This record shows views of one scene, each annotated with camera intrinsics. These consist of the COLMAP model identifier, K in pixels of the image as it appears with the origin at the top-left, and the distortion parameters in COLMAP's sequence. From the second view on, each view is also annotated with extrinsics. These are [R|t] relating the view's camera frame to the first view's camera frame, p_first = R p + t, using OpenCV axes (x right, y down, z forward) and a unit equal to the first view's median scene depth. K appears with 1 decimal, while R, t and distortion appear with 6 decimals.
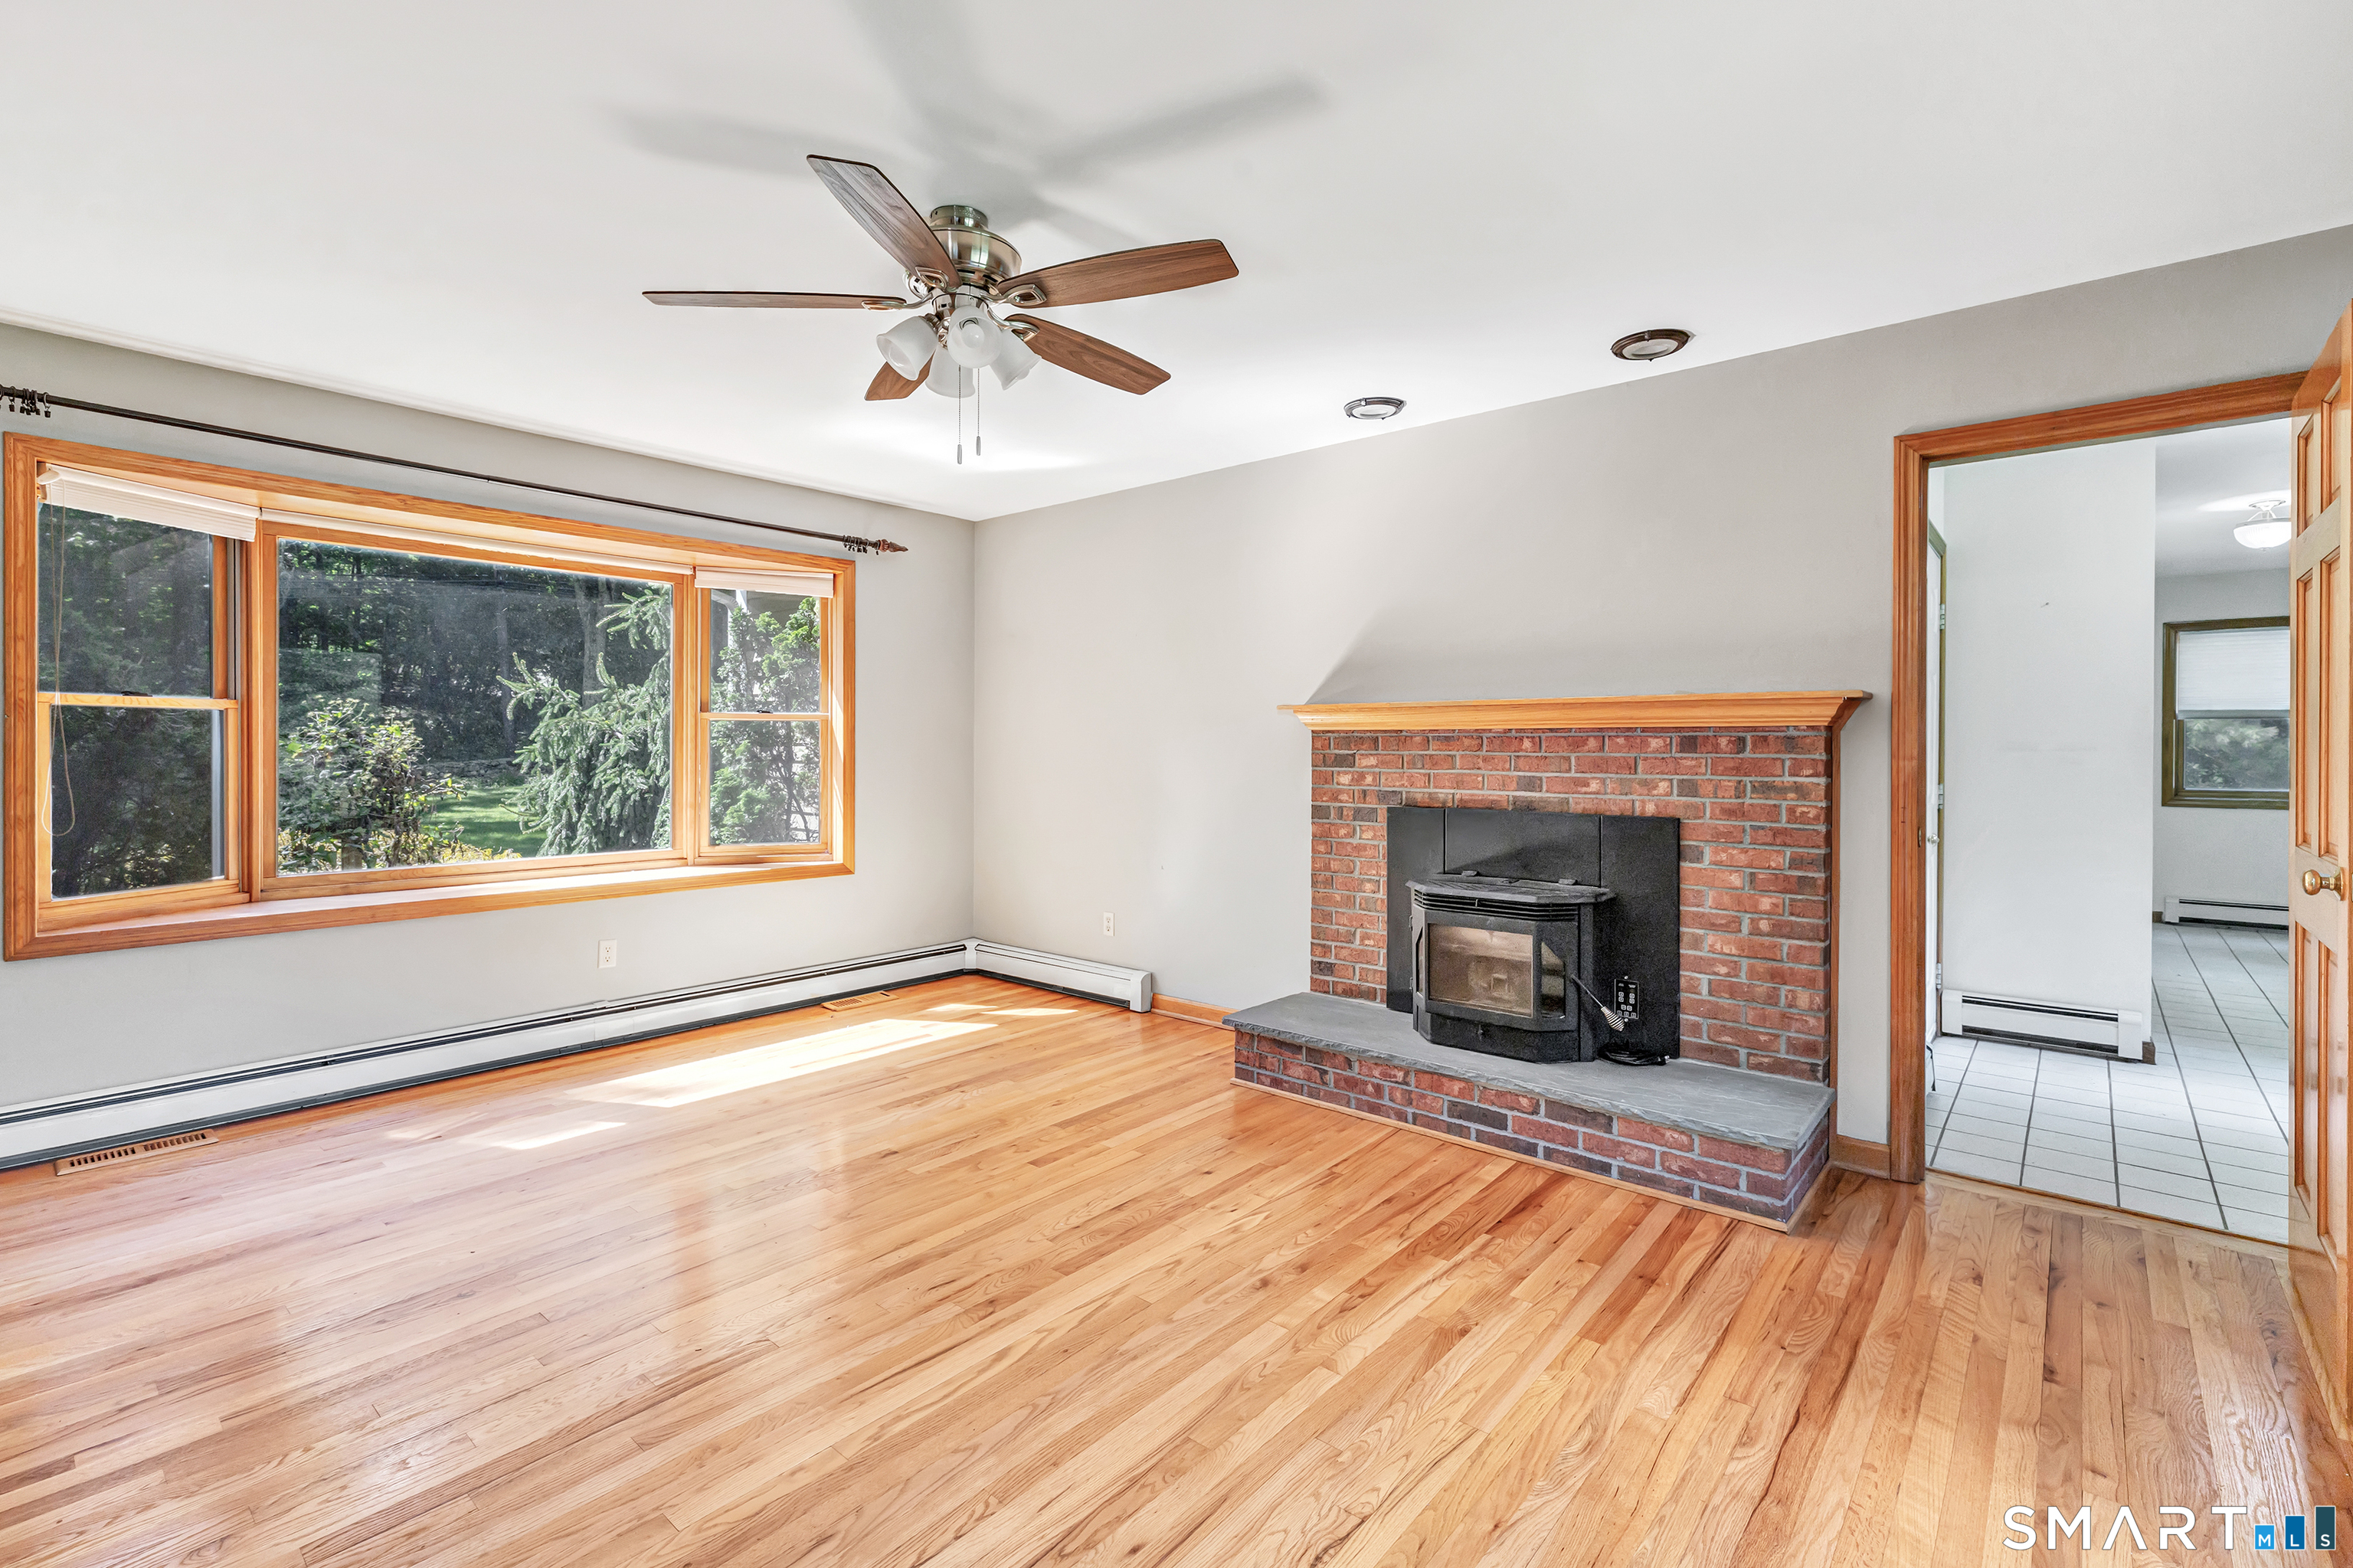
lens RADIAL K [[1044.5, 0, 1177.6], [0, 1044.5, 750.0], [0, 0, 1]] dist [-0.001516, -0.000532]
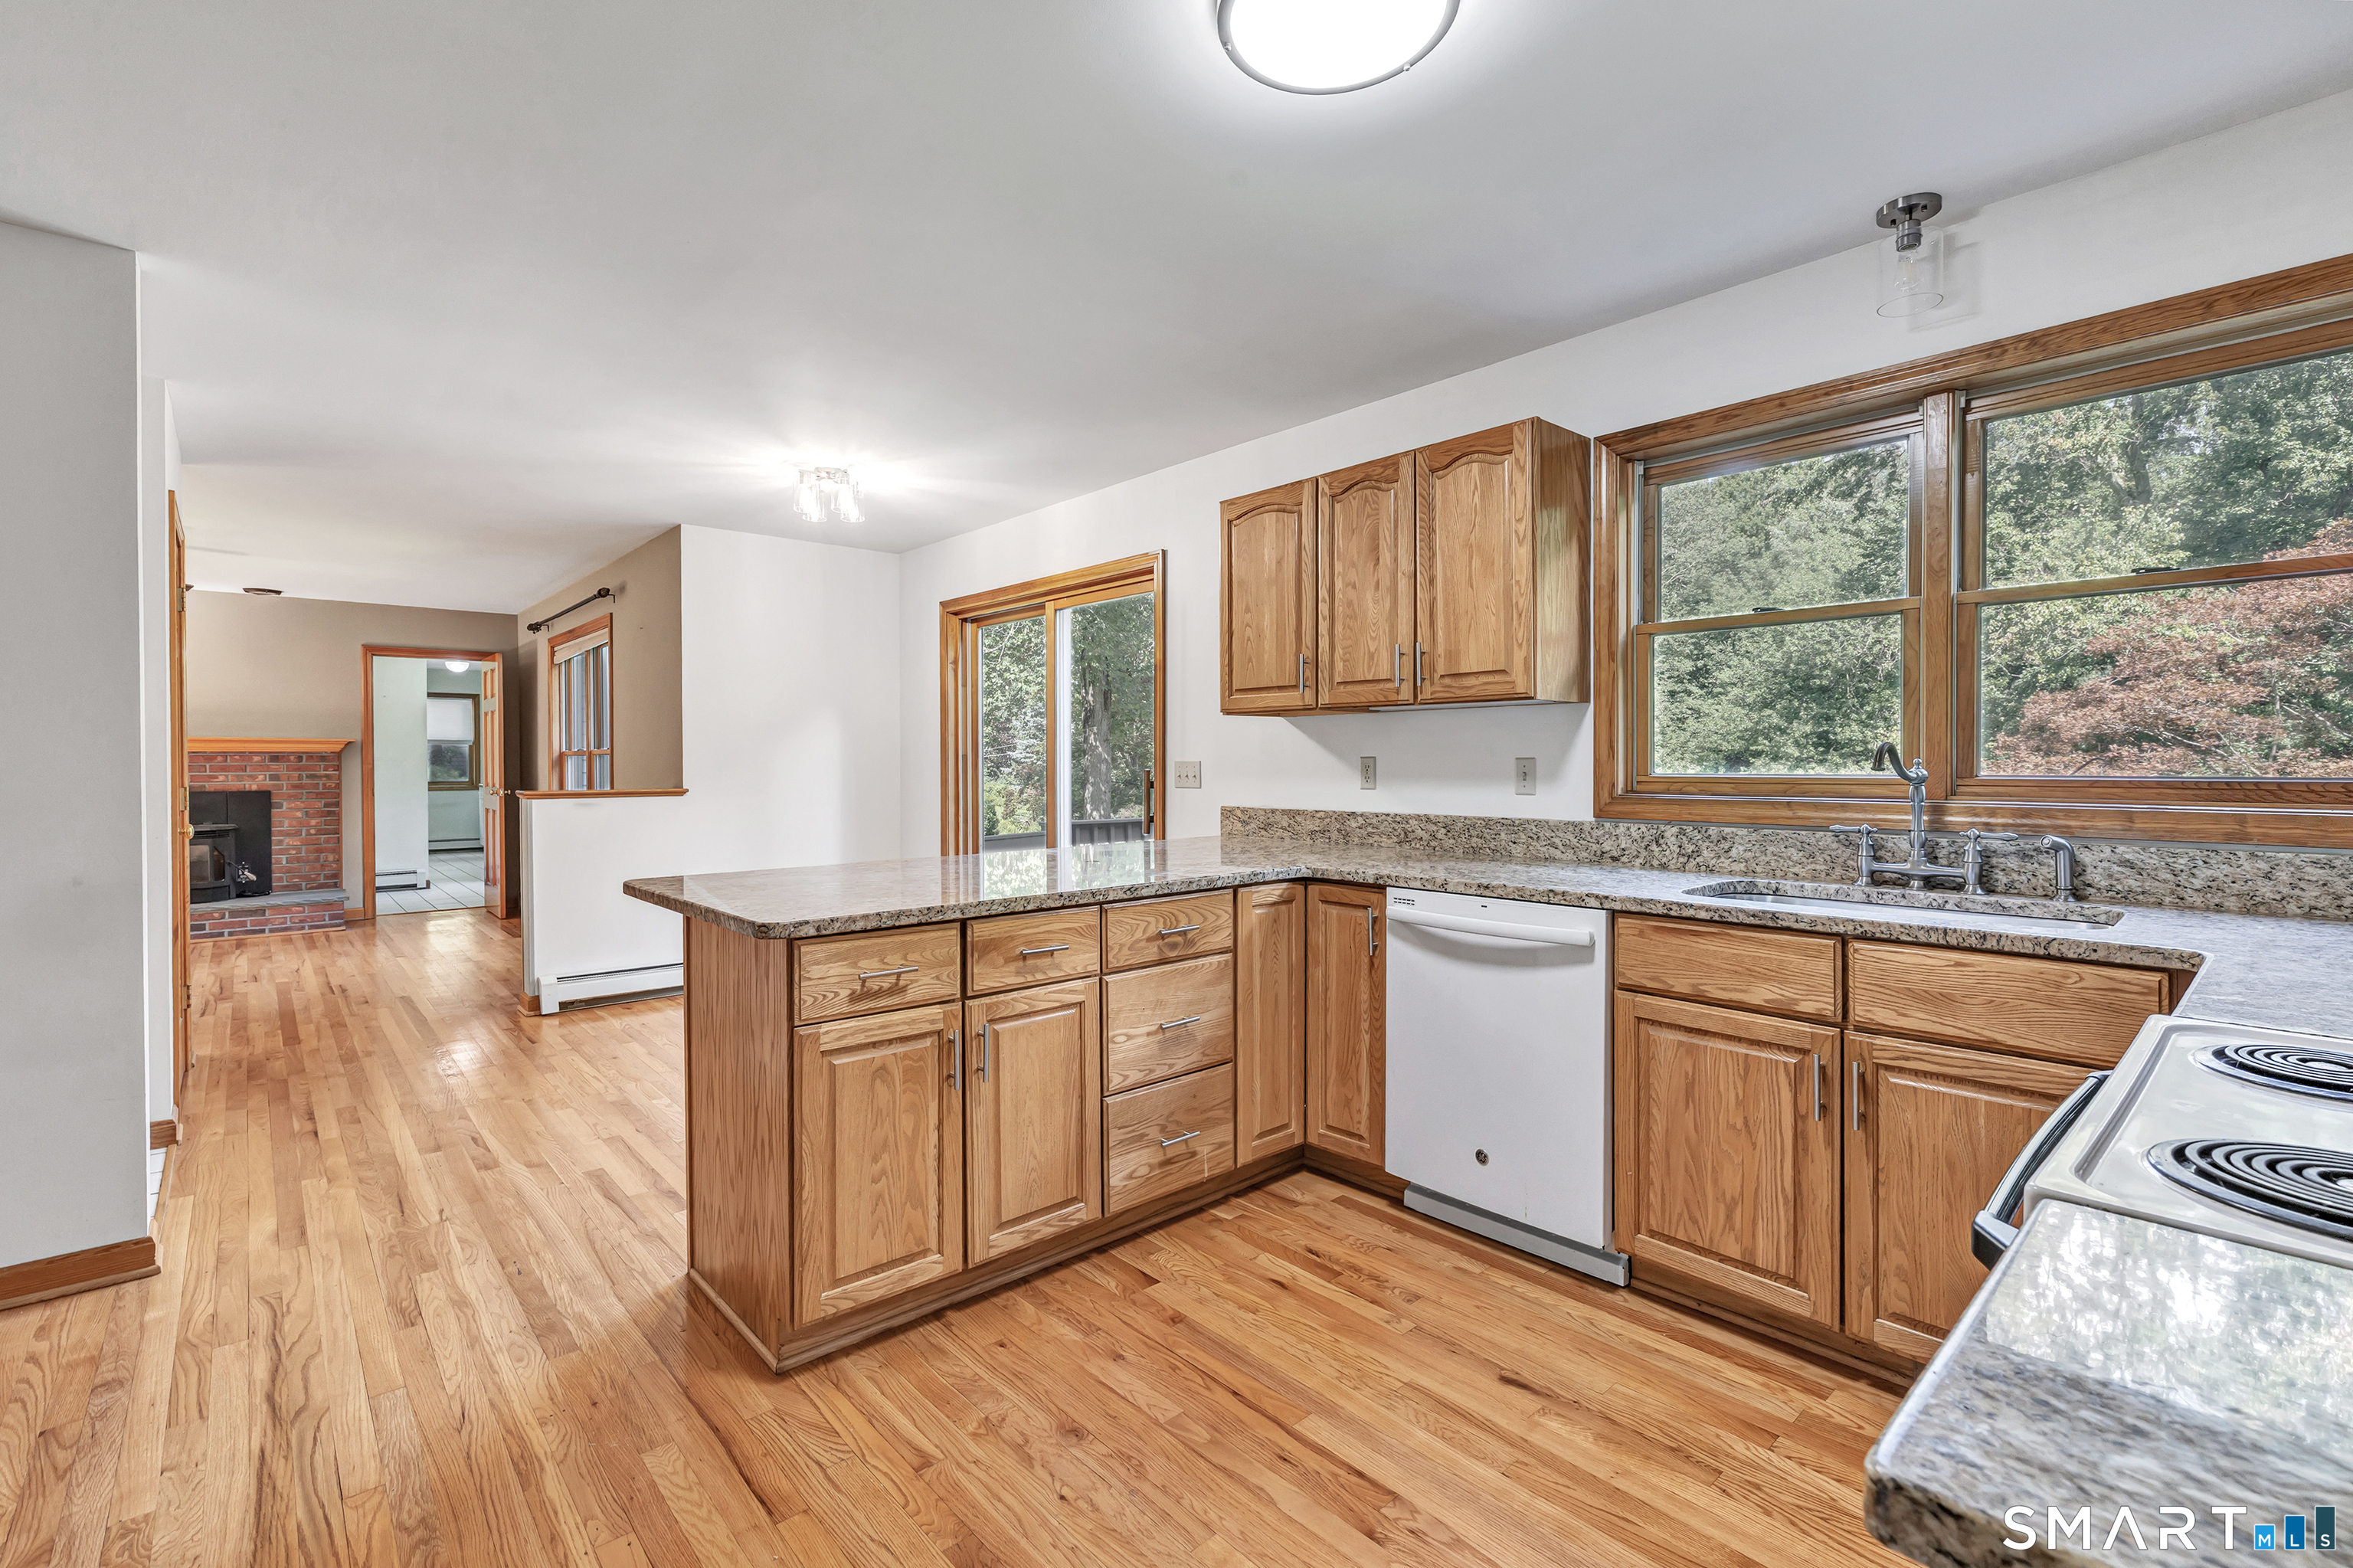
lens RADIAL K [[1067.5, 0, 1145.7], [0, 1067.5, 763.7], [0, 0, 1]] dist [0.009363, -0.000126]
pose [[0.153767, -0.006497, 0.988086, -1.567017], [0.007123, 0.999960, 0.005466, 0.005877], [-0.988081, 0.006198, 0.153807, -1.283598]]
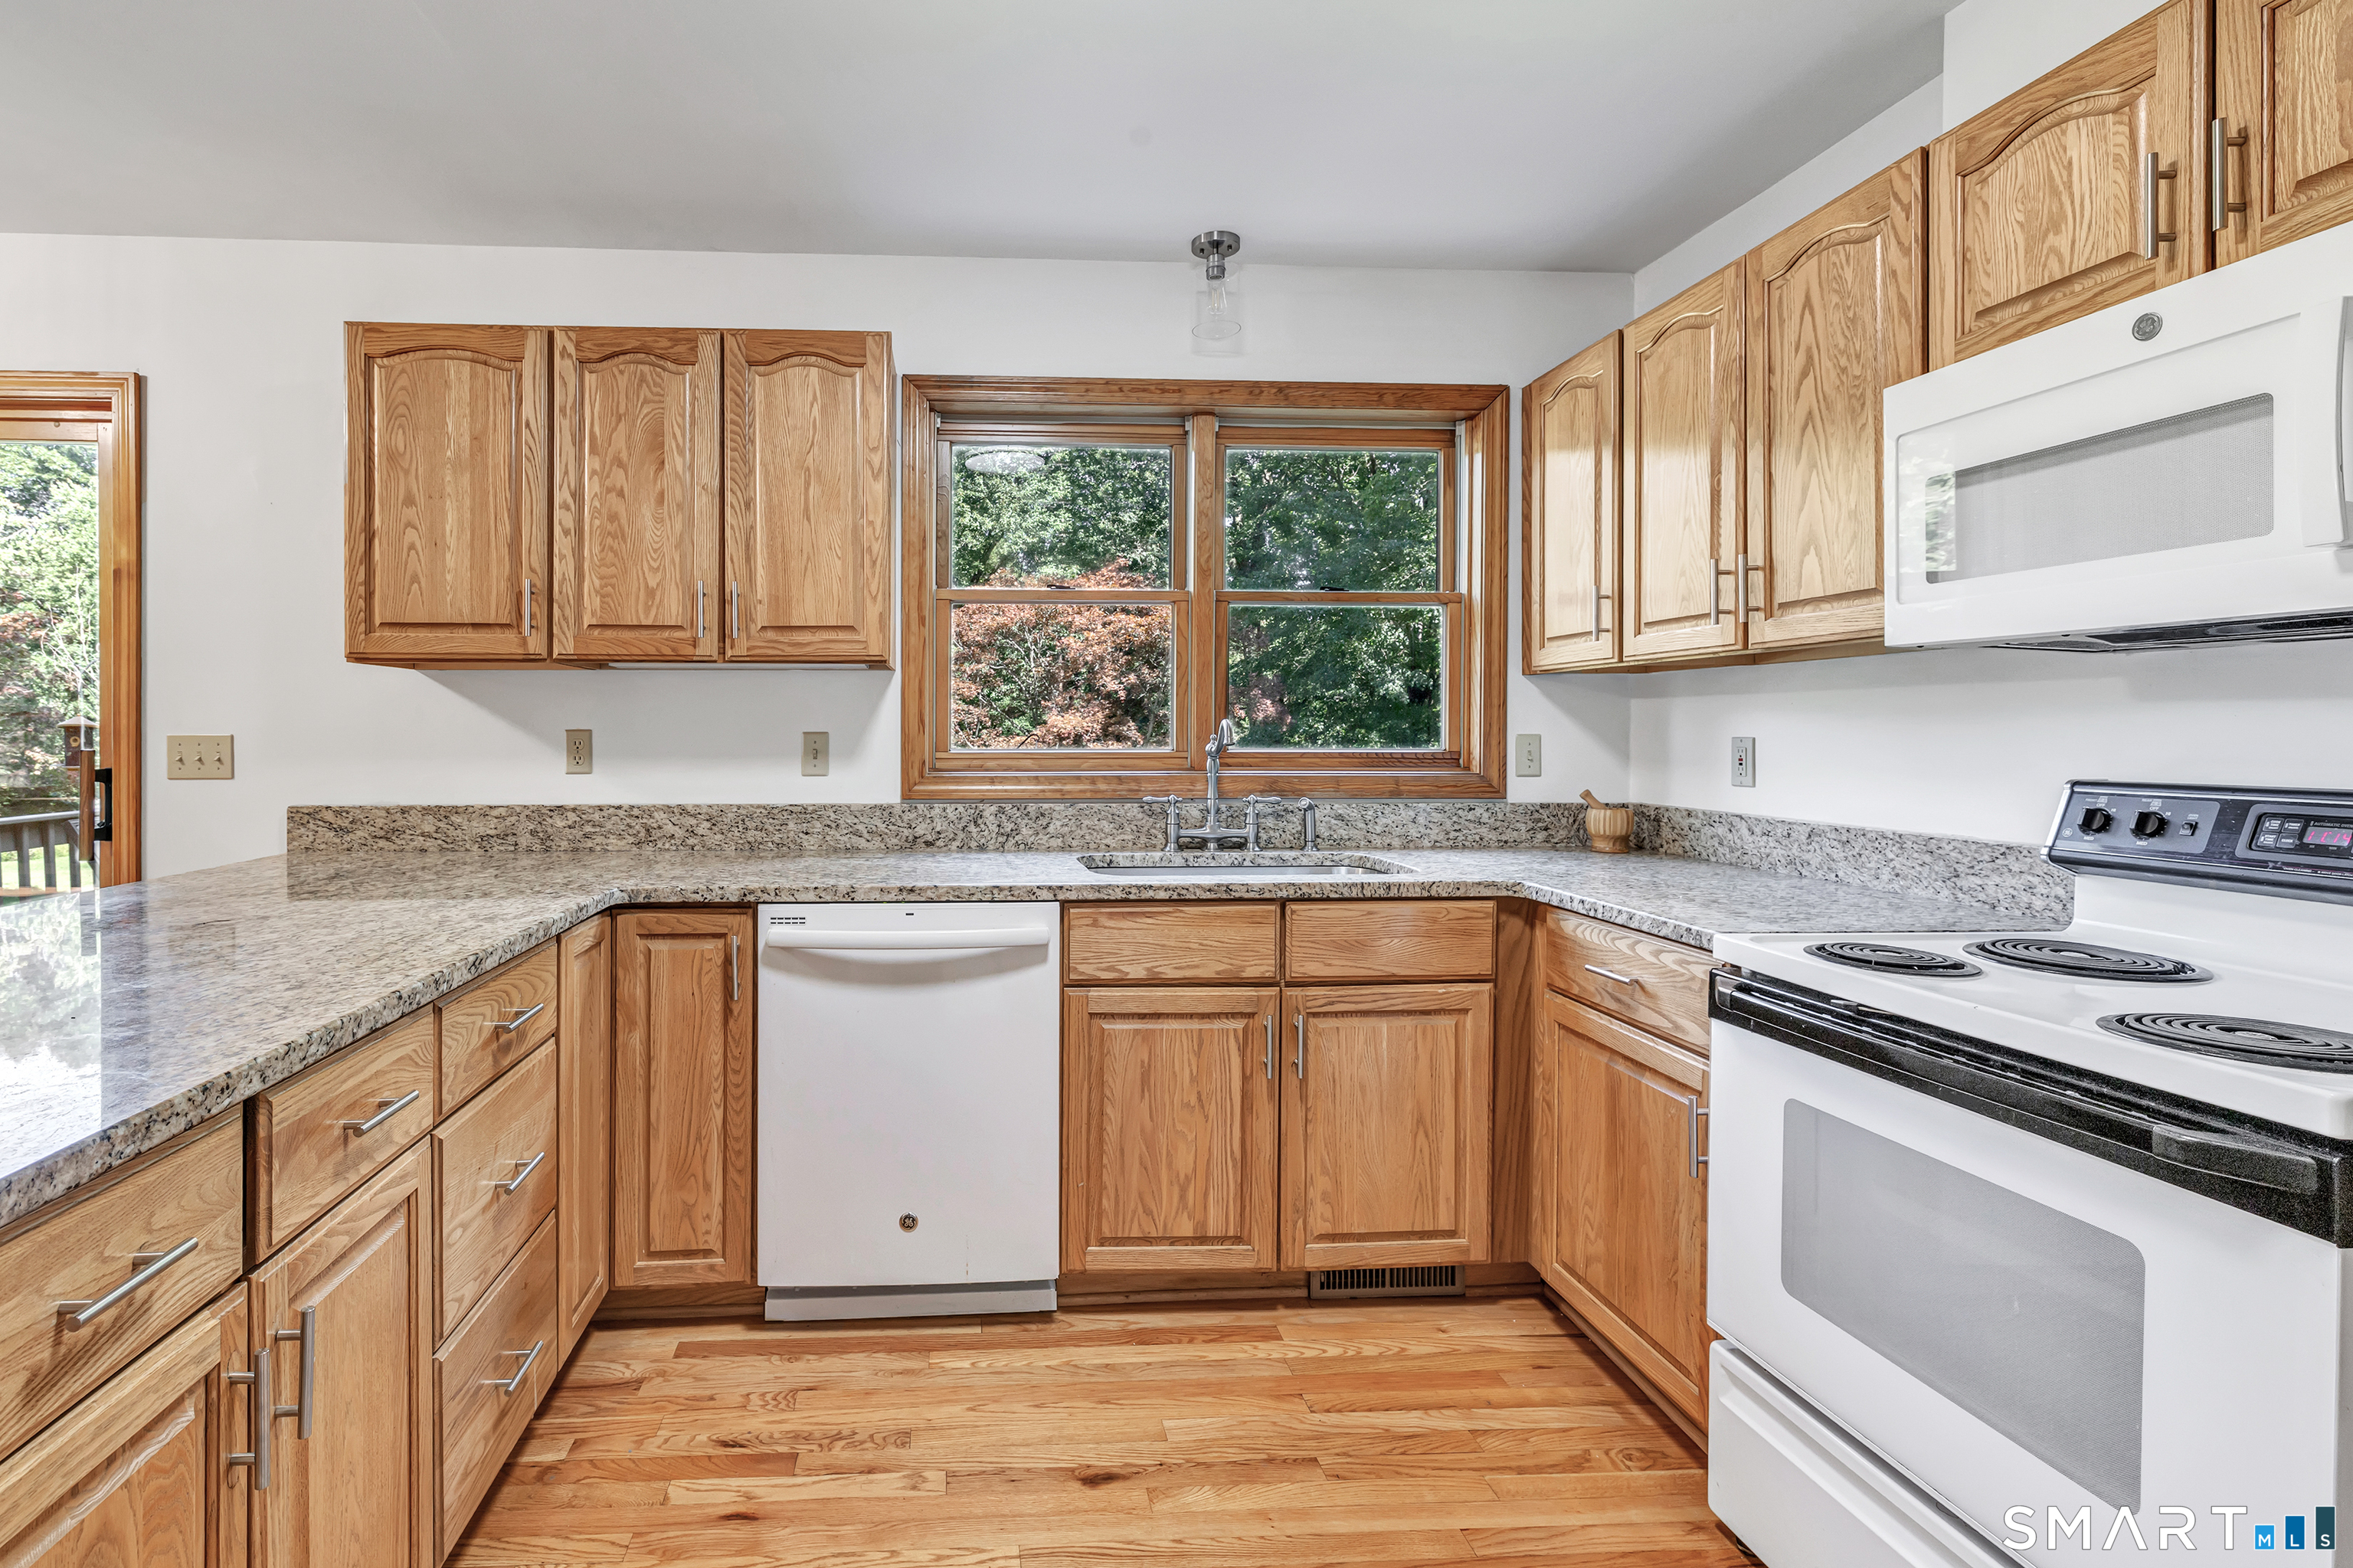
lens RADIAL K [[1114.4, 0, 1051.7], [0, 1114.4, 740.8], [0, 0, 1]] dist [0.000888, 0.000842]
pose [[-0.693016, -0.008065, 0.720877, -1.296616], [-0.000332, 0.999941, 0.010869, 0.005670], [-0.720922, 0.007293, -0.692978, -1.011402]]
